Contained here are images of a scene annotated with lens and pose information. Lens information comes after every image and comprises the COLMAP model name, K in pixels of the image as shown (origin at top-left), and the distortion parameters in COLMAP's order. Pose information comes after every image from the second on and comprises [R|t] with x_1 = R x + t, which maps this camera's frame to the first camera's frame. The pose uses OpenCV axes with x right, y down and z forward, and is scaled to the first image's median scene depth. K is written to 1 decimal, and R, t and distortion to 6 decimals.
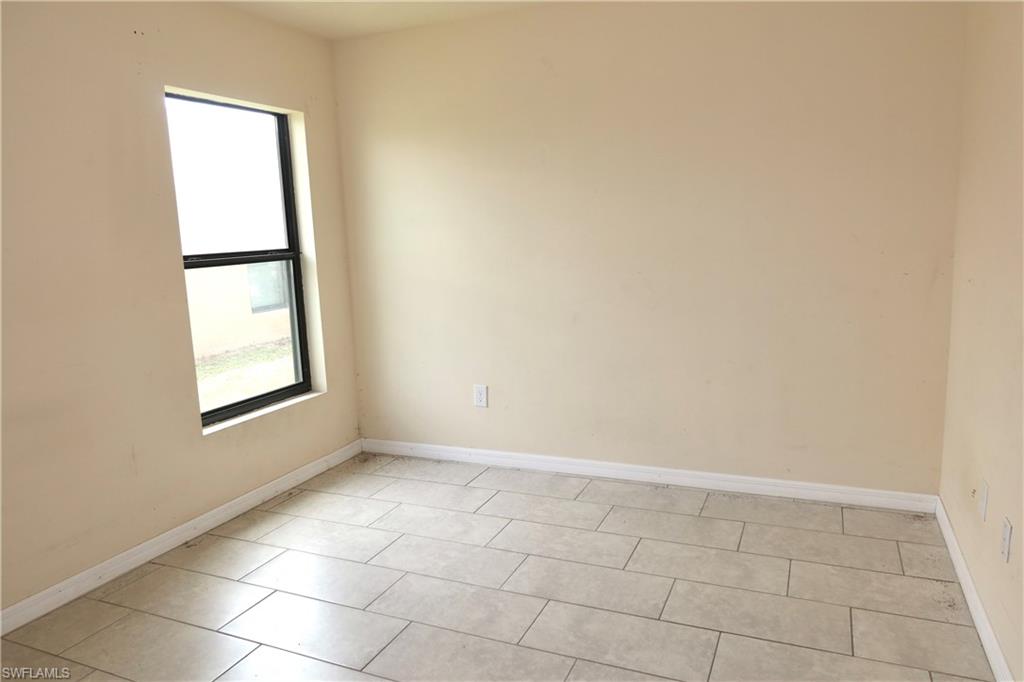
lens RADIAL K [[700.7, 0, 507.3], [0, 700.7, 344.3], [0, 0, 1]] dist [-0.024579, -0.002361]
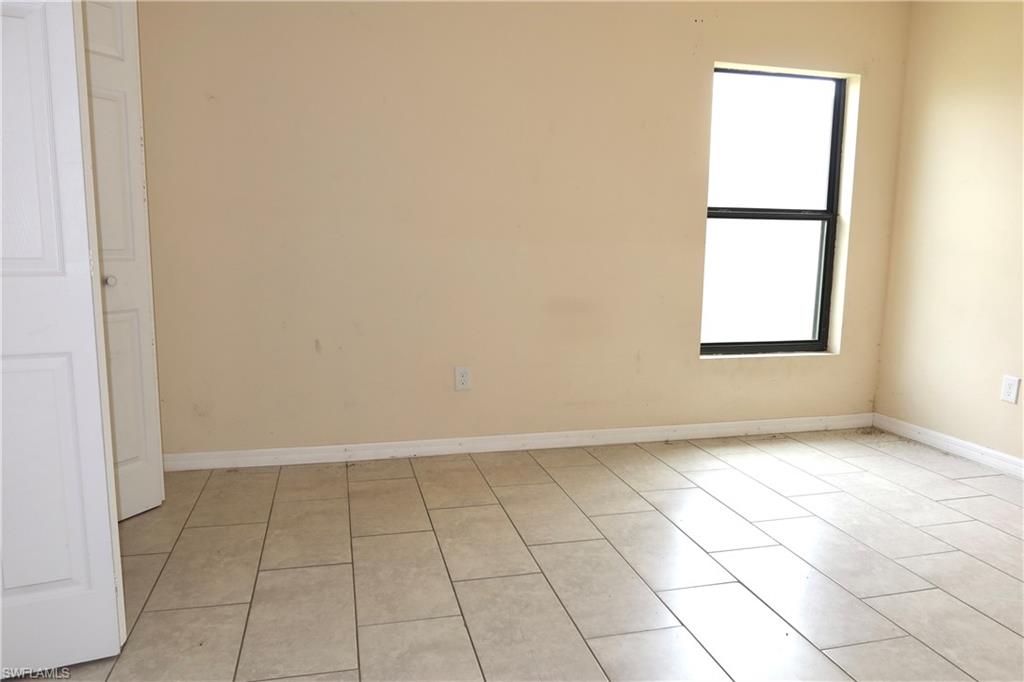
lens RADIAL K [[700.7, 0, 507.3], [0, 700.7, 344.3], [0, 0, 1]] dist [-0.024579, -0.002361]
pose [[0.610656, 0.165935, -0.774316, 0.234018], [-0.163816, 0.983119, 0.081490, 0.053040], [0.774767, 0.077083, 0.627530, 0.001793]]
